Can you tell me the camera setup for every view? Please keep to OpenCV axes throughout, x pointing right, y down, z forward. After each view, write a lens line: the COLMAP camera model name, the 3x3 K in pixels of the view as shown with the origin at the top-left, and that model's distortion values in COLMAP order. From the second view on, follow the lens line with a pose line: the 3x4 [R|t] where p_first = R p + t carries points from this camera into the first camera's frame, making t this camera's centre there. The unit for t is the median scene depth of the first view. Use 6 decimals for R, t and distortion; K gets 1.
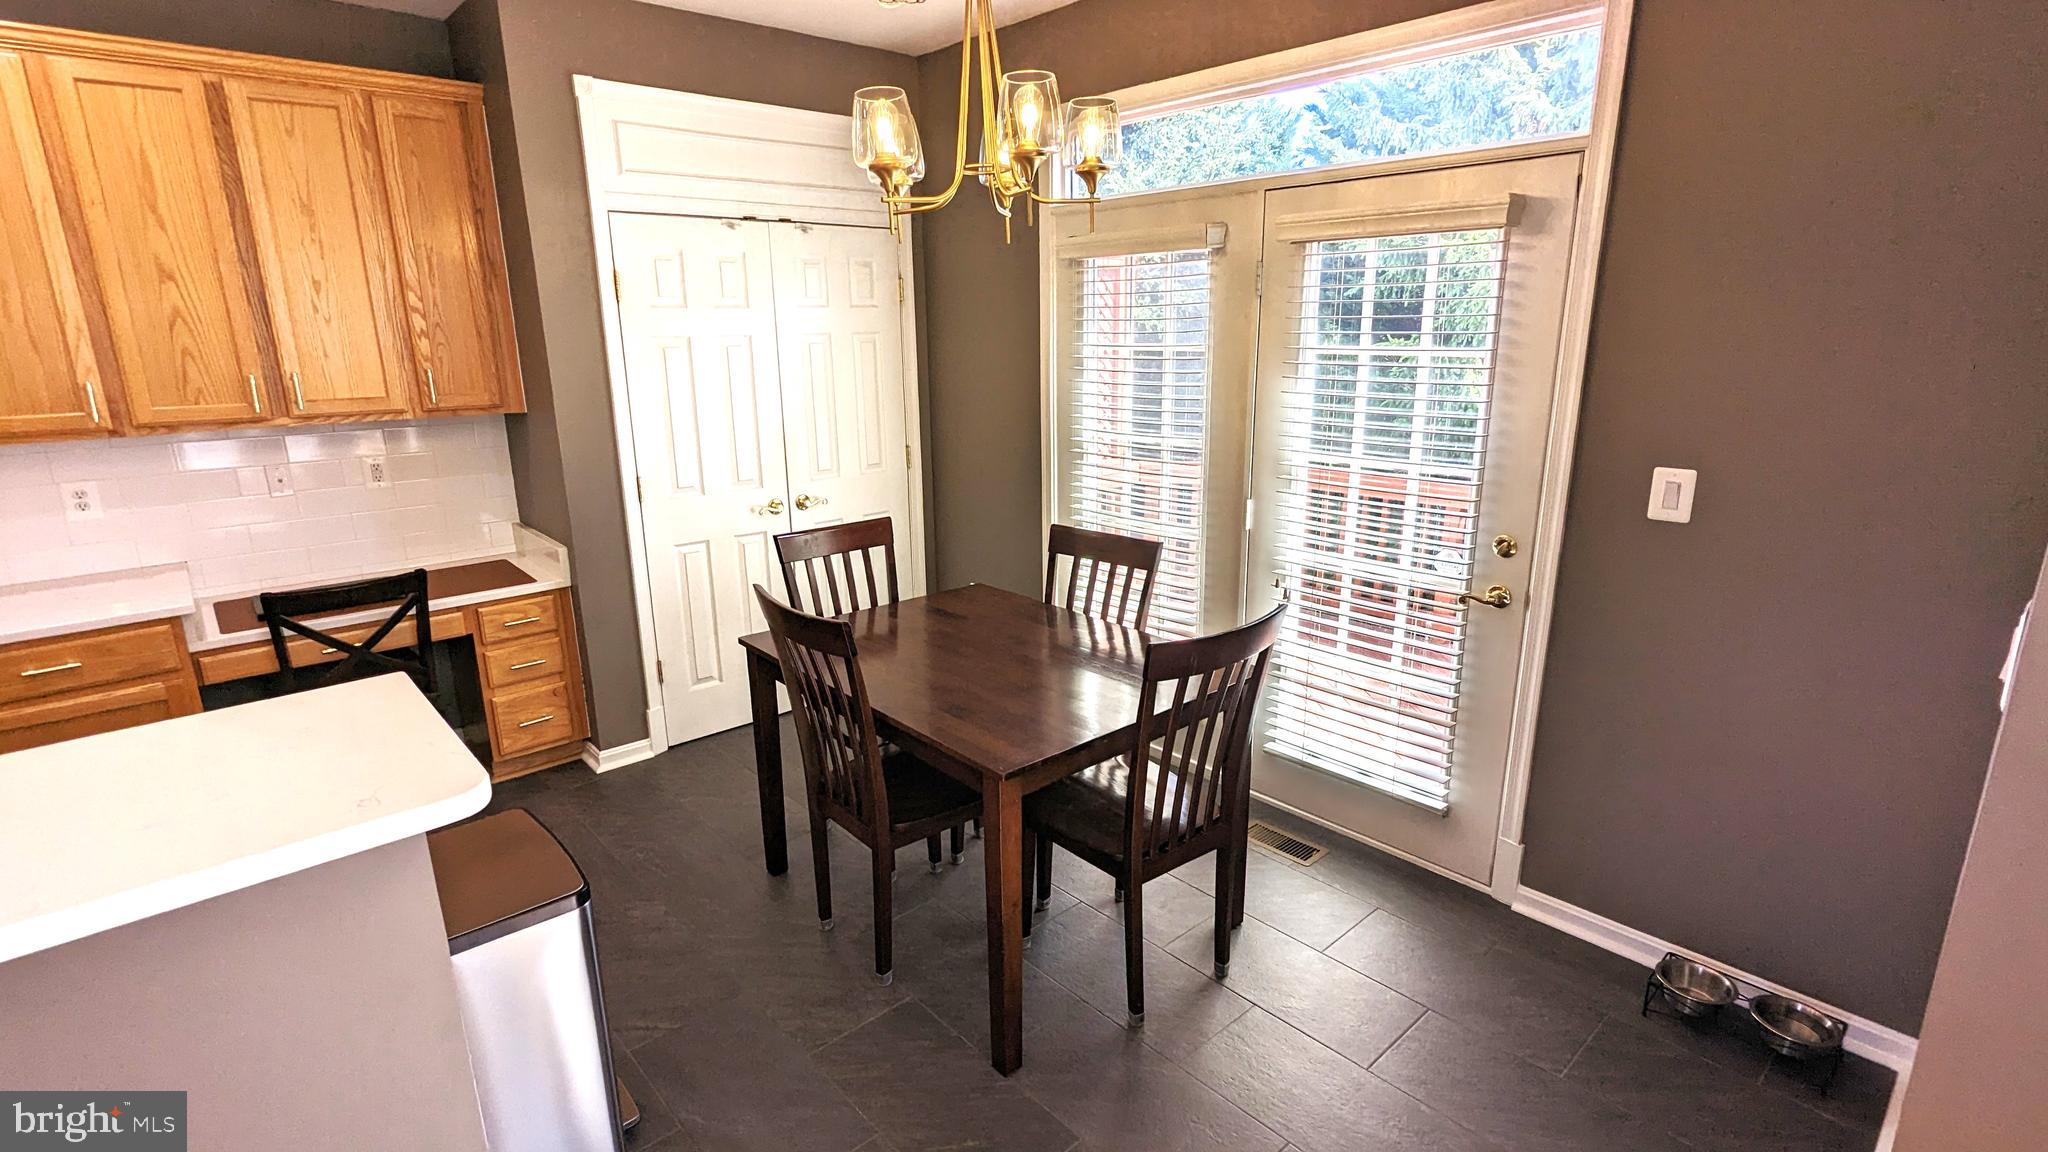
lens RADIAL K [[970.4, 0, 1027.0], [0, 970.4, 579.8], [0, 0, 1]] dist [-0.006201, 0.005009]
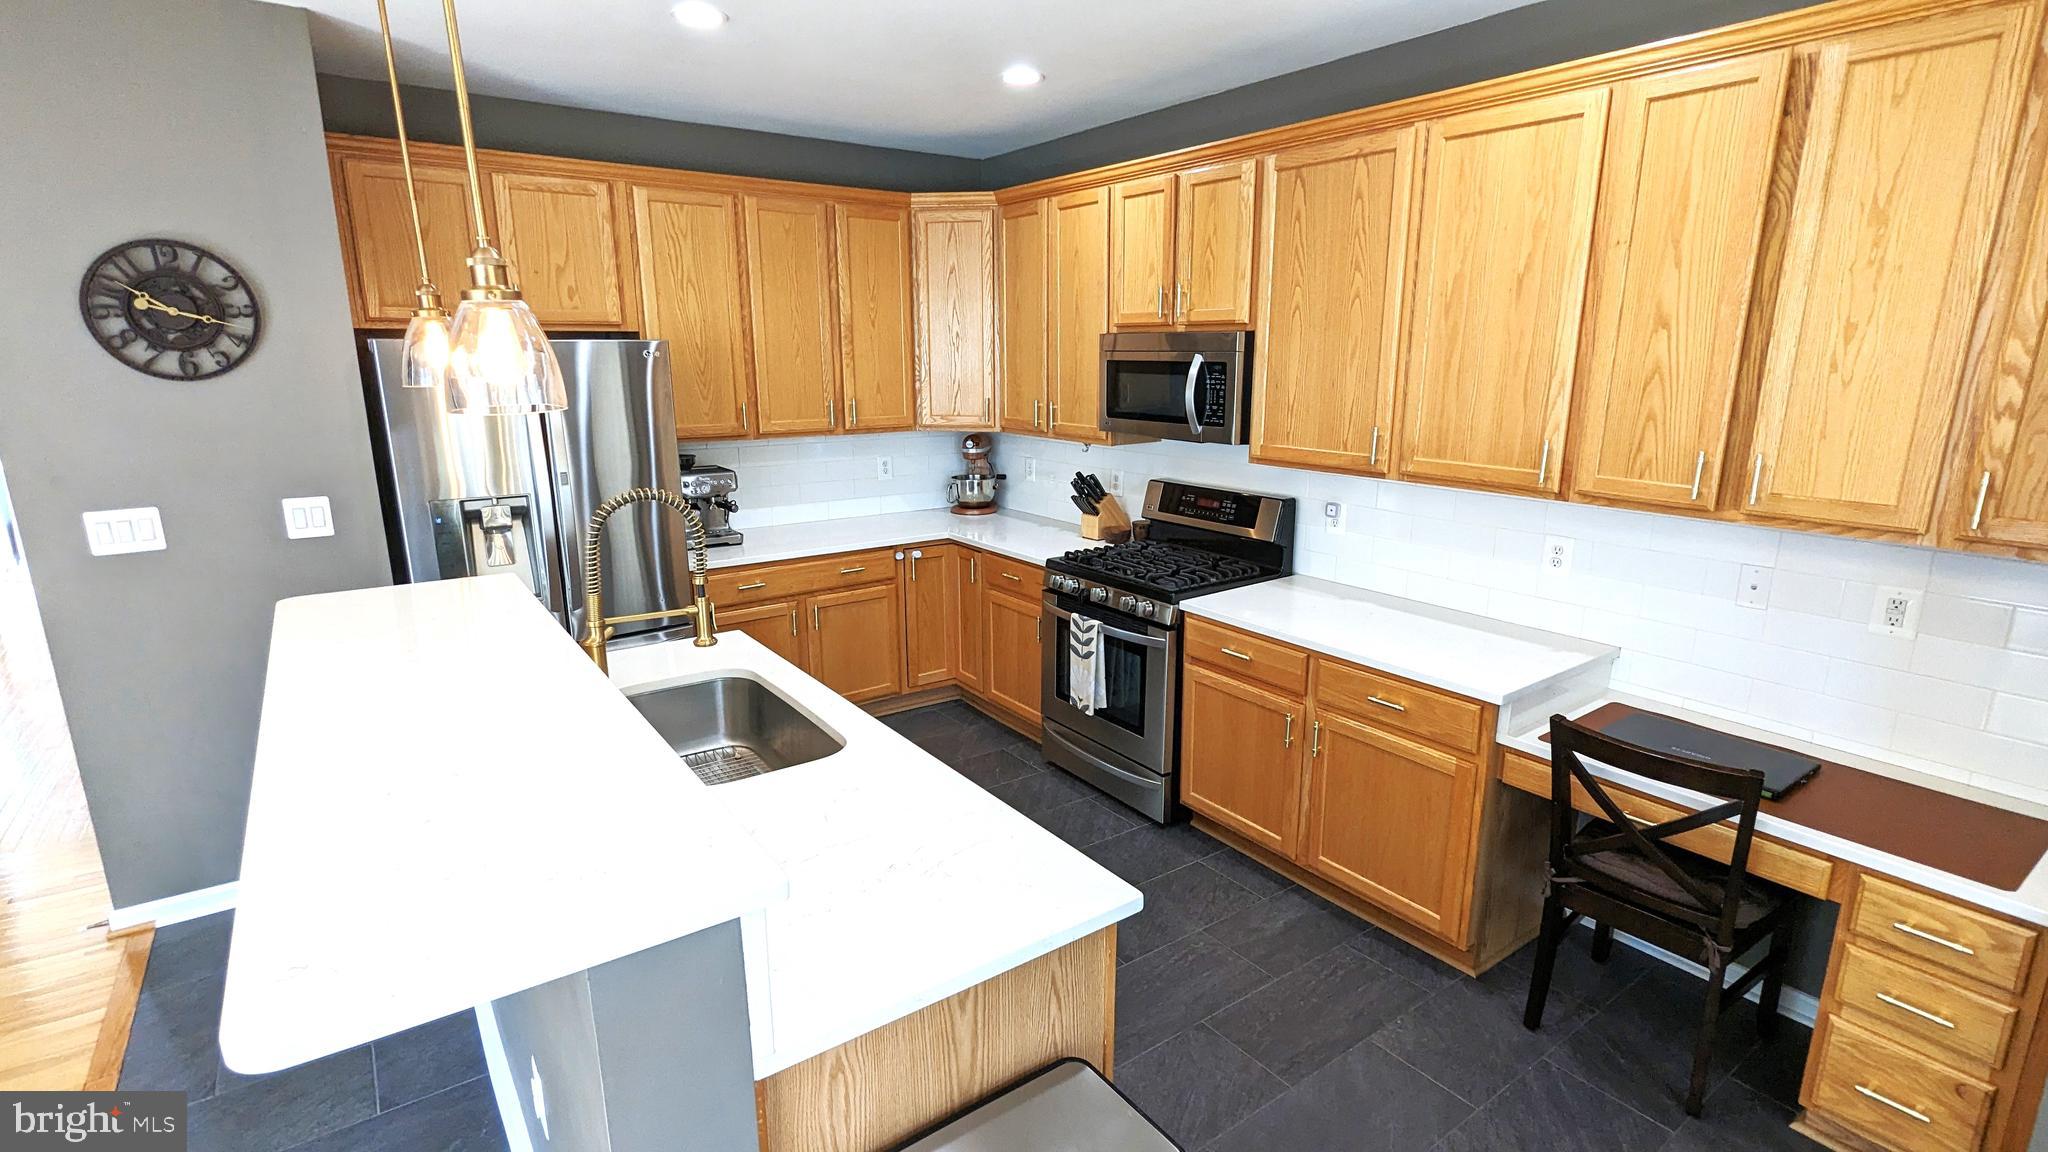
lens RADIAL K [[970.4, 0, 1030.3], [0, 970.4, 581.5], [0, 0, 1]] dist [-0.006201, 0.005009]
pose [[-0.105708, 0.244475, -0.963876, 0.010873], [-0.257054, 0.929643, 0.263983, -0.182715], [0.960598, 0.275673, -0.035428, 0.553860]]
